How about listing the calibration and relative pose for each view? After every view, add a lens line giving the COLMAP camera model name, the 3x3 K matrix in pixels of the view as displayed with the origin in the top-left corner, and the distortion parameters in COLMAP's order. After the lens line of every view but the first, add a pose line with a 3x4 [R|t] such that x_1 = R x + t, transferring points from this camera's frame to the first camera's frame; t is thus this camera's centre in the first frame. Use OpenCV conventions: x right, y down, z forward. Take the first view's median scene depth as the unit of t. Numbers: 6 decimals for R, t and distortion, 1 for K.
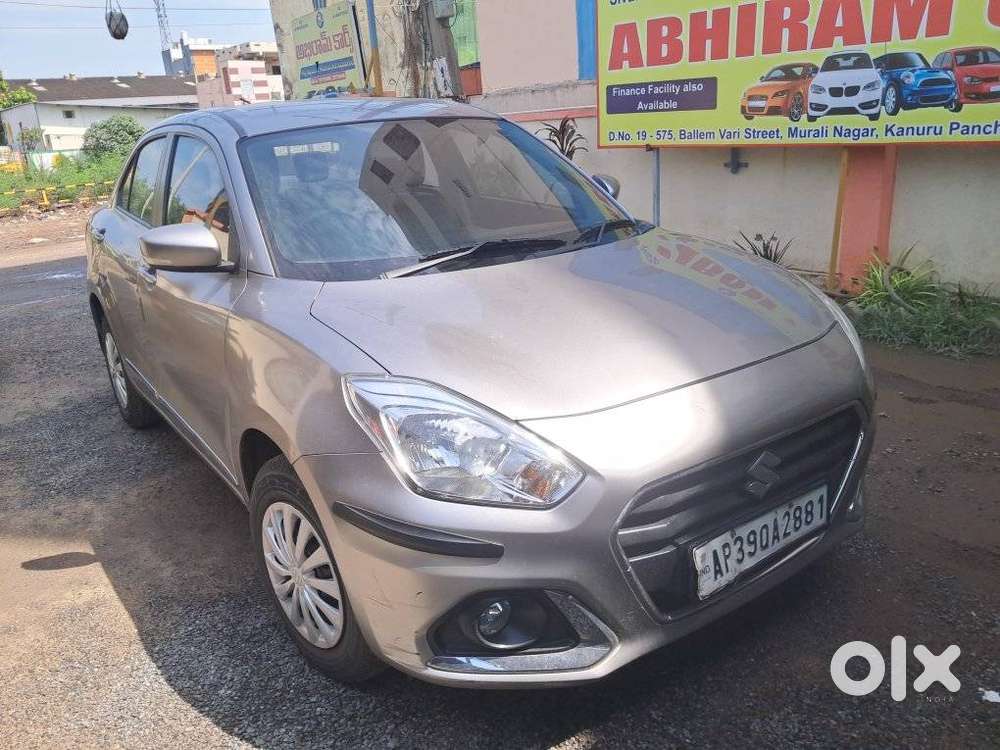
lens RADIAL K [[792.8, 0, 492.9], [0, 792.8, 368.7], [0, 0, 1]] dist [0.010734, -0.006766]
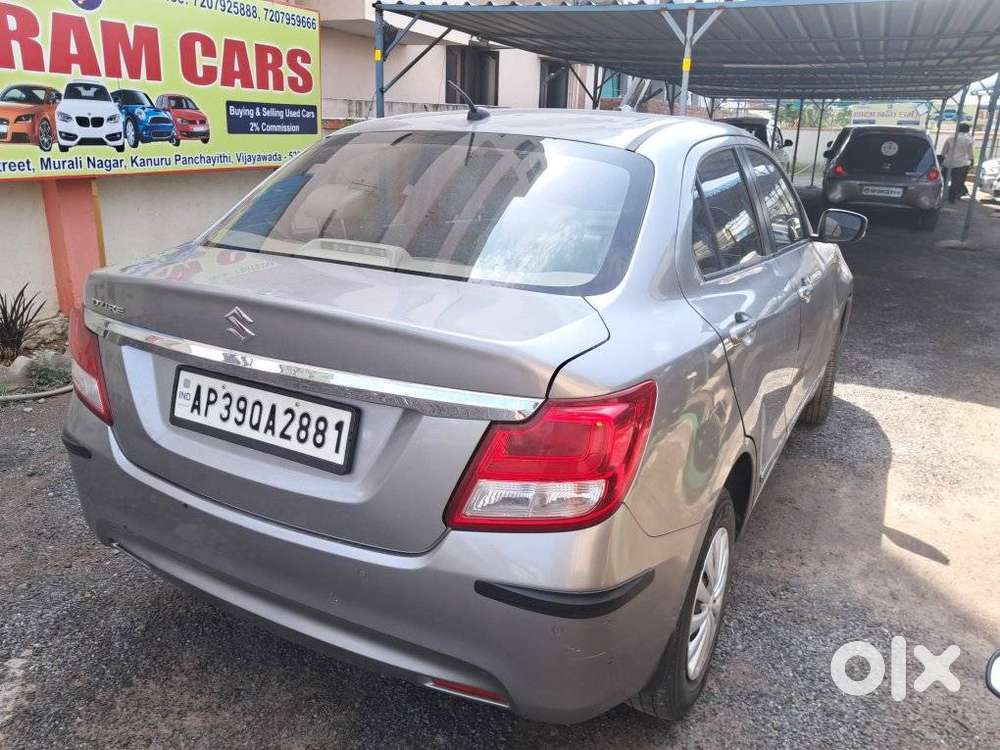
lens RADIAL K [[792.8, 0, 493.8], [0, 792.8, 365.3], [0, 0, 1]] dist [0.010734, -0.006766]
pose [[-0.436167, -0.213335, 0.874212, -0.730041], [0.273698, 0.894014, 0.354723, -0.310879], [-0.857233, 0.393989, -0.331550, 1.081245]]
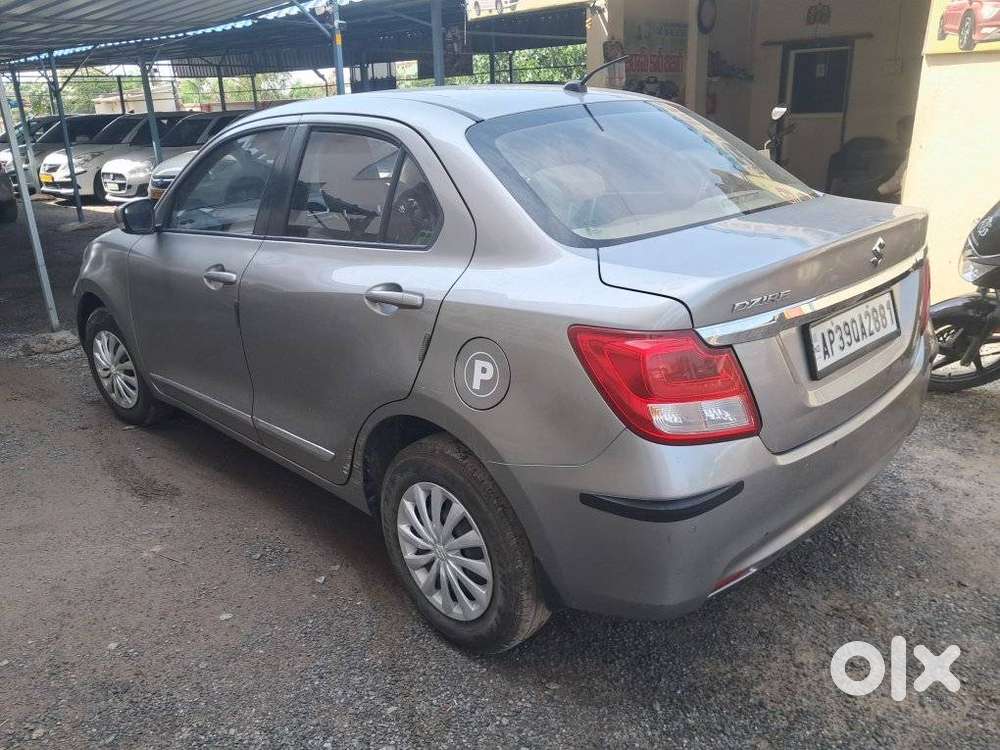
lens RADIAL K [[792.8, 0, 479.5], [0, 792.8, 370.8], [0, 0, 1]] dist [0.010734, -0.006766]
pose [[-0.983647, 0.146528, -0.104727, -0.103303], [0.055939, 0.801271, 0.595680, -0.449033], [0.171199, 0.580081, -0.796365, 1.396102]]
